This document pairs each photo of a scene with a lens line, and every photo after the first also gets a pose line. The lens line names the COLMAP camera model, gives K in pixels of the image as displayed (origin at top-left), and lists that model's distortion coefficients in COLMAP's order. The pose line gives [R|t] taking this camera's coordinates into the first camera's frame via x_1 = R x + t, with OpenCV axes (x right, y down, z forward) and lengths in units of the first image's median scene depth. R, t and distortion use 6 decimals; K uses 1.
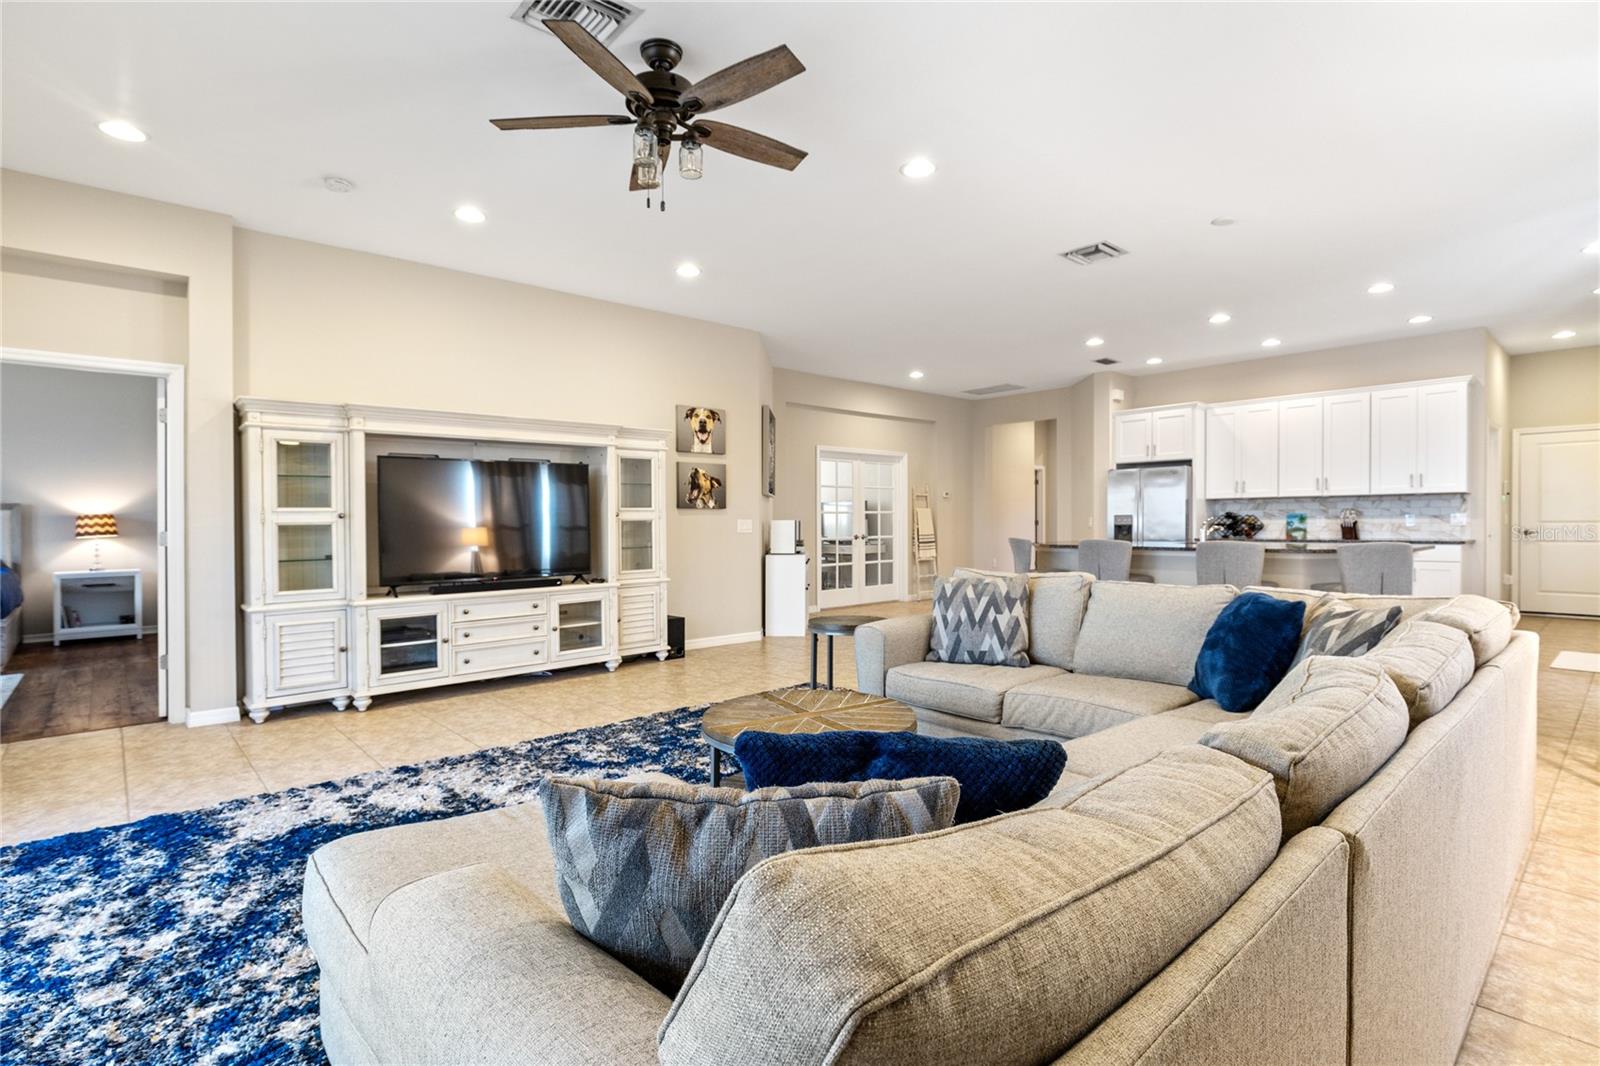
lens RADIAL K [[778.3, 0, 795.4], [0, 778.3, 532.3], [0, 0, 1]] dist [-0.002079, 0.000526]
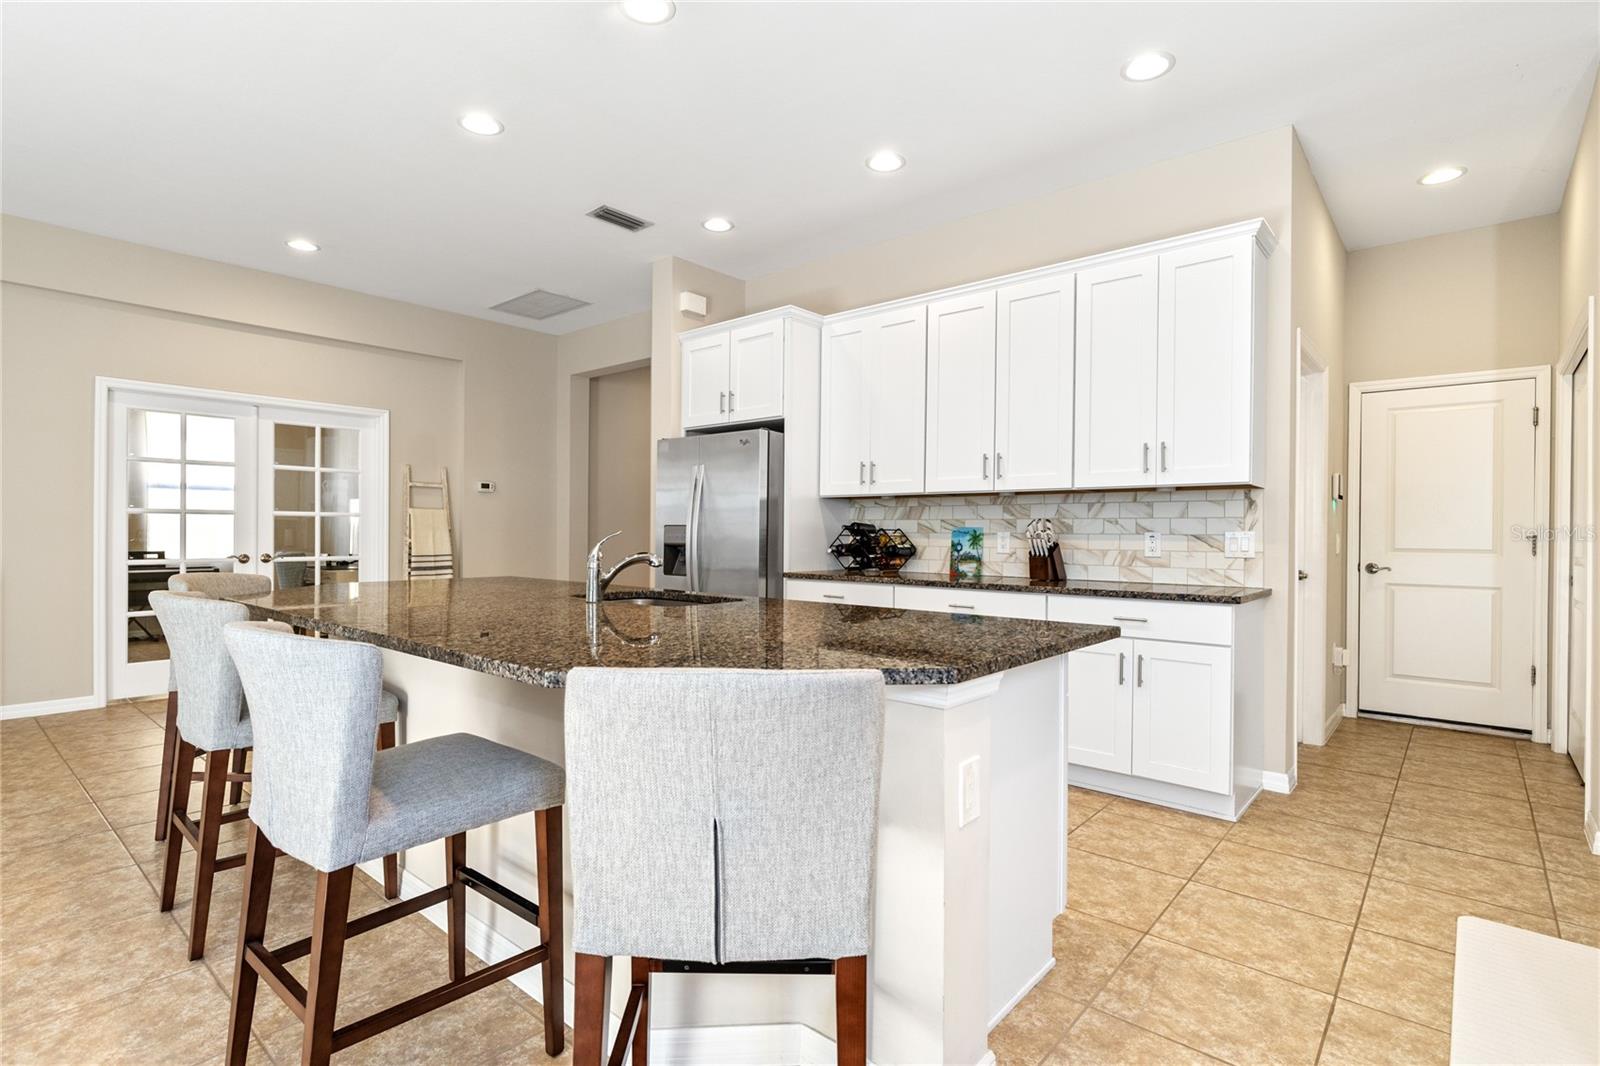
lens RADIAL K [[778.3, 0, 804.9], [0, 778.3, 529.6], [0, 0, 1]] dist [-0.002079, 0.000526]
pose [[0.991849, 0.016468, 0.126354, 0.575658], [-0.013883, 0.999677, -0.021309, -0.012138], [-0.126664, 0.019381, 0.991756, 0.614384]]
